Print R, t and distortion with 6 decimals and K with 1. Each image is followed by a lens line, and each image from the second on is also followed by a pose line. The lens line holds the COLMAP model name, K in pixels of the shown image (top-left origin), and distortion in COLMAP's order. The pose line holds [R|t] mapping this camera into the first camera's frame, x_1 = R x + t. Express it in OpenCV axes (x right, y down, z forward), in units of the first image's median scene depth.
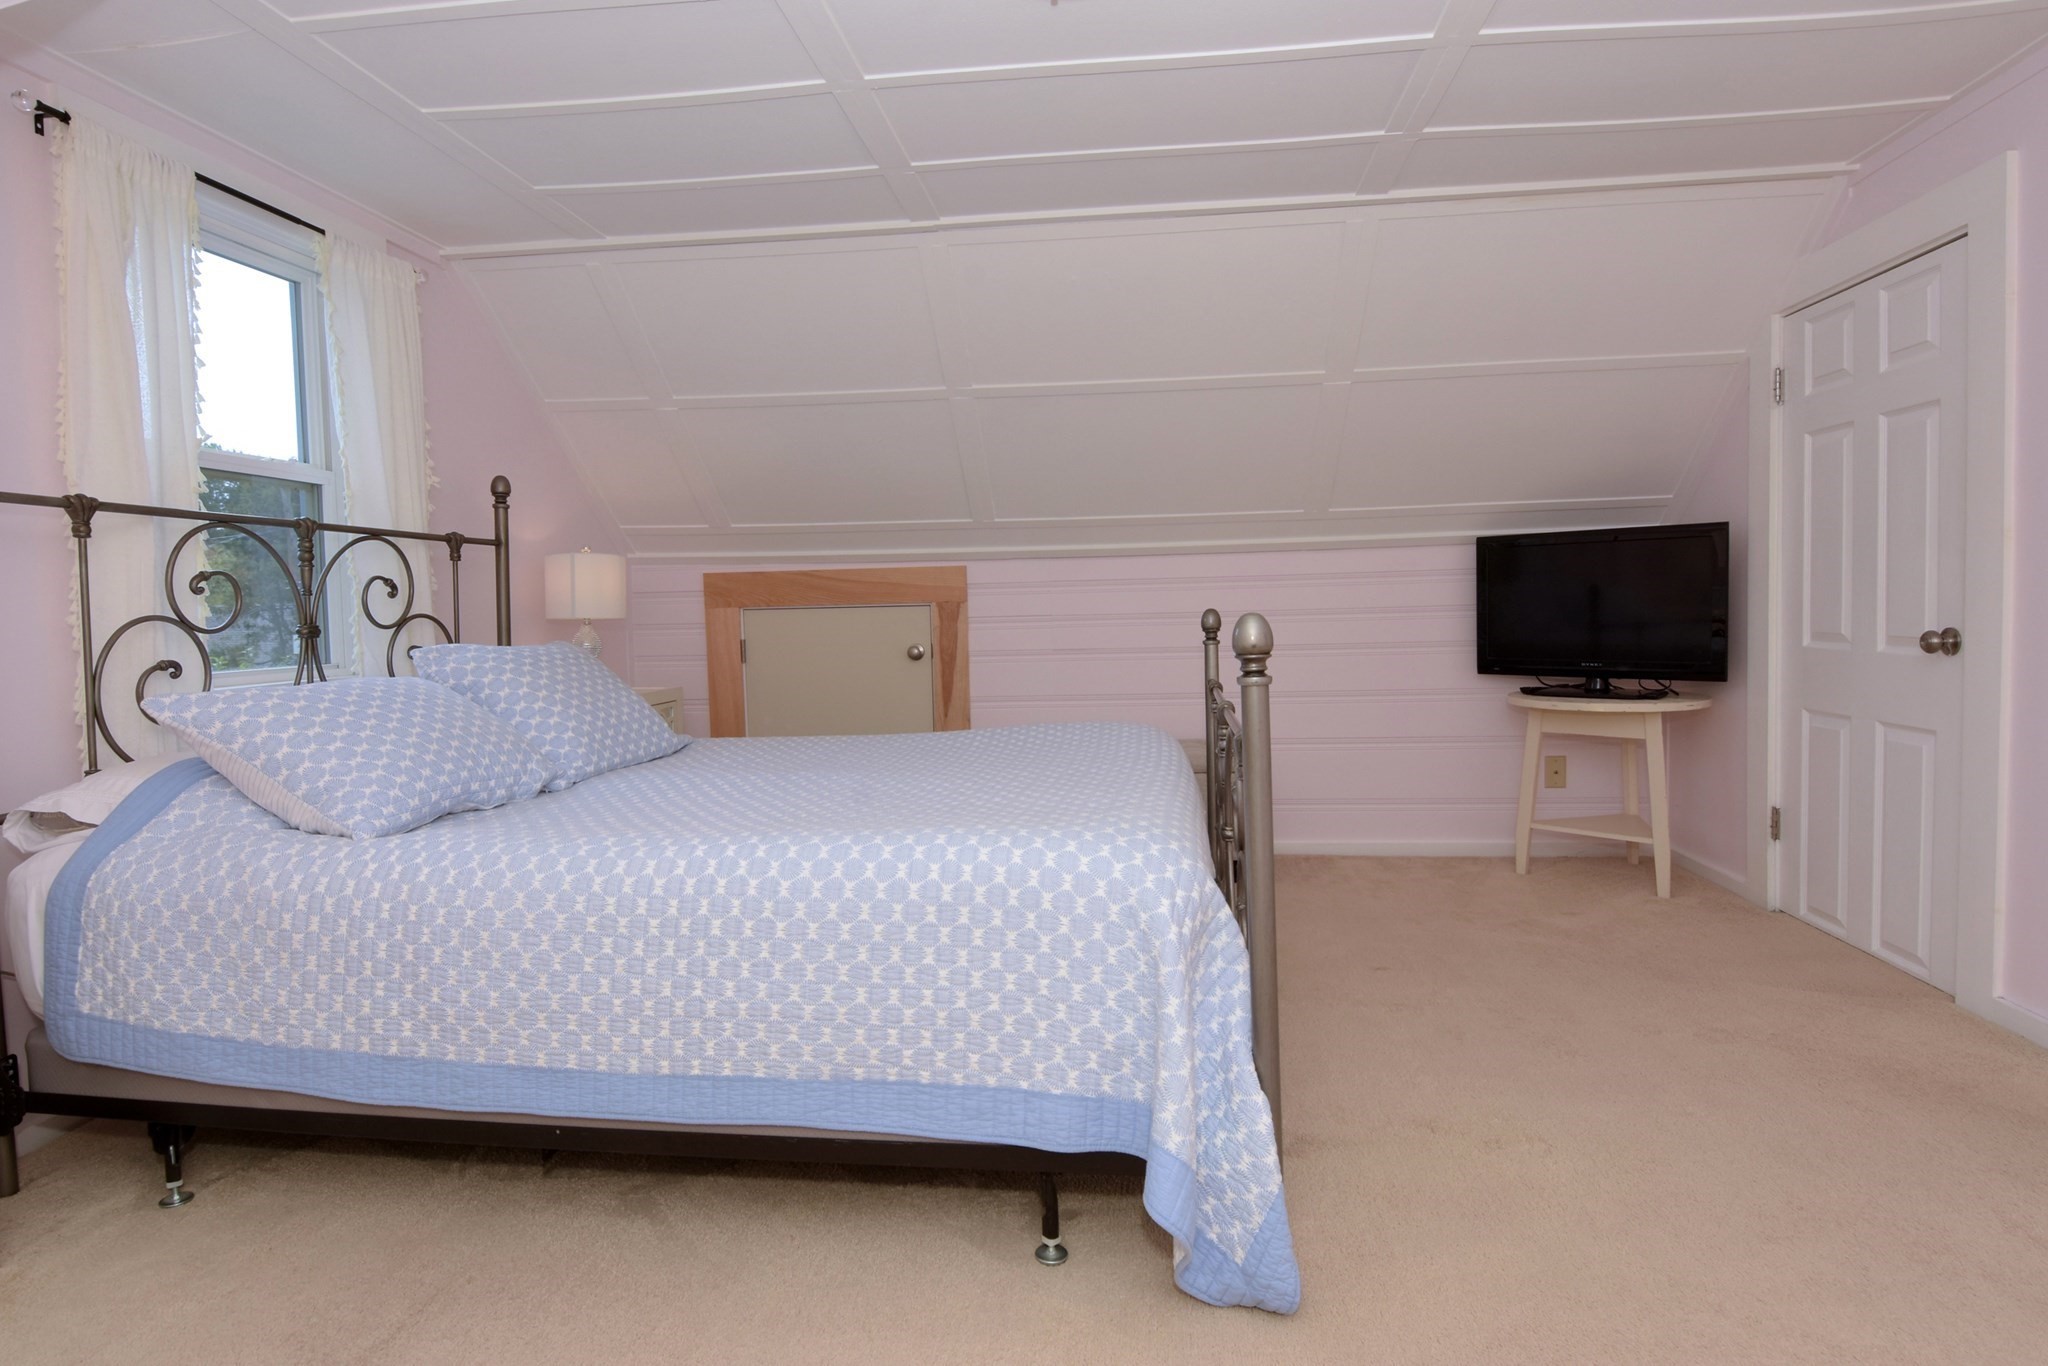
lens RADIAL K [[1124.4, 0, 1024.0], [0, 1124.4, 683.0], [0, 0, 1]] dist [0.003288, -0.021268]
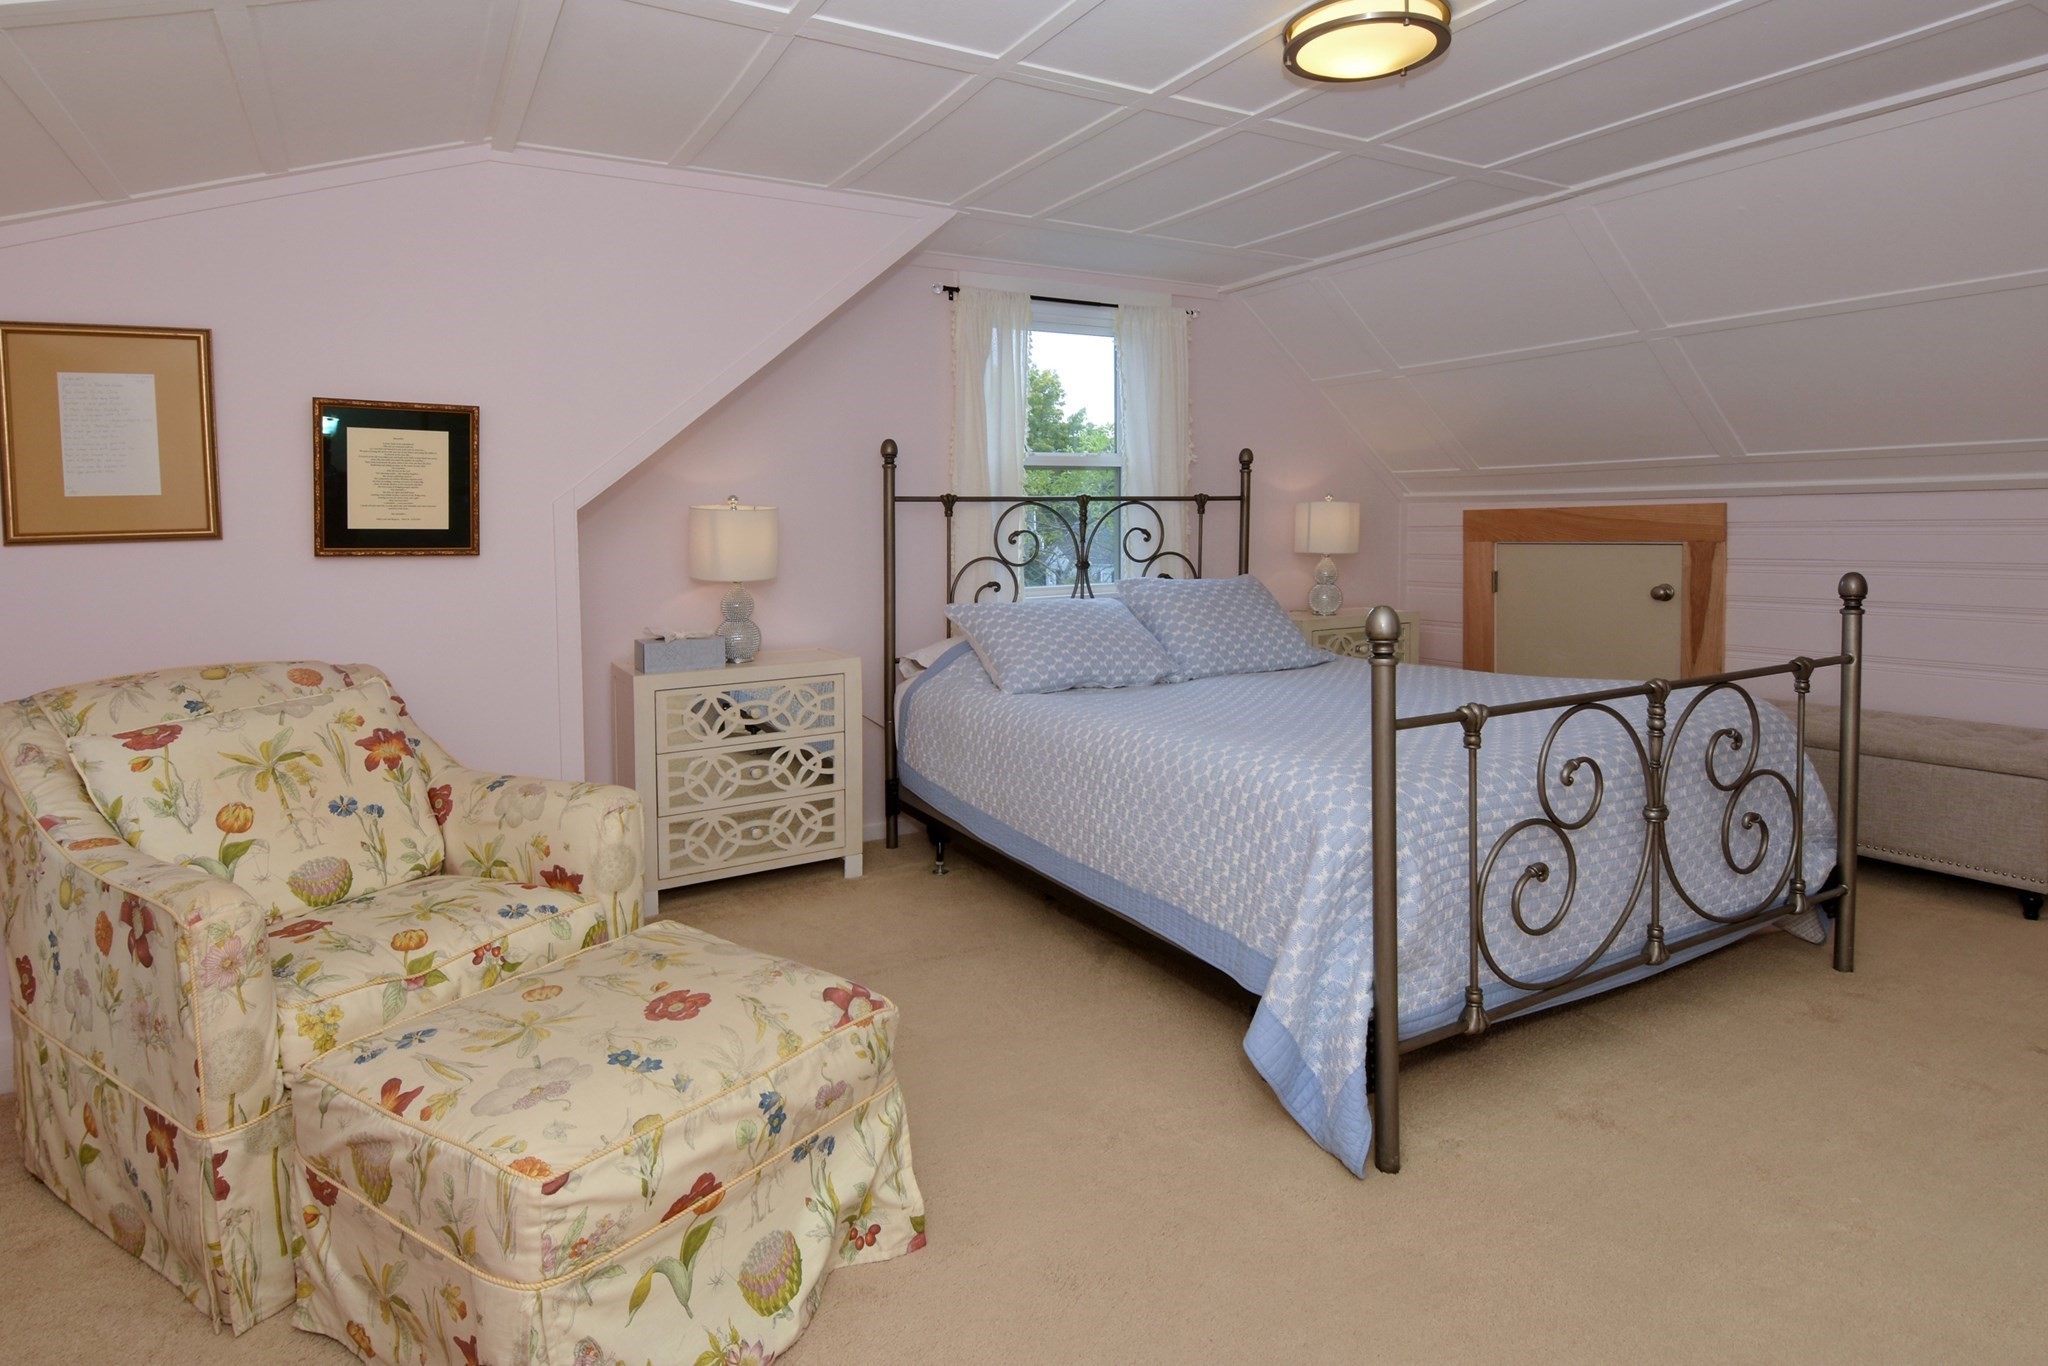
lens RADIAL K [[1113.1, 0, 1017.9], [0, 1113.1, 575.7], [0, 0, 1]] dist [0.013152, -0.025336]
pose [[0.597009, 0.050475, -0.800645, 0.526471], [-0.050104, 0.998416, 0.025582, -0.059990], [0.800668, 0.024842, 0.598592, -0.025416]]
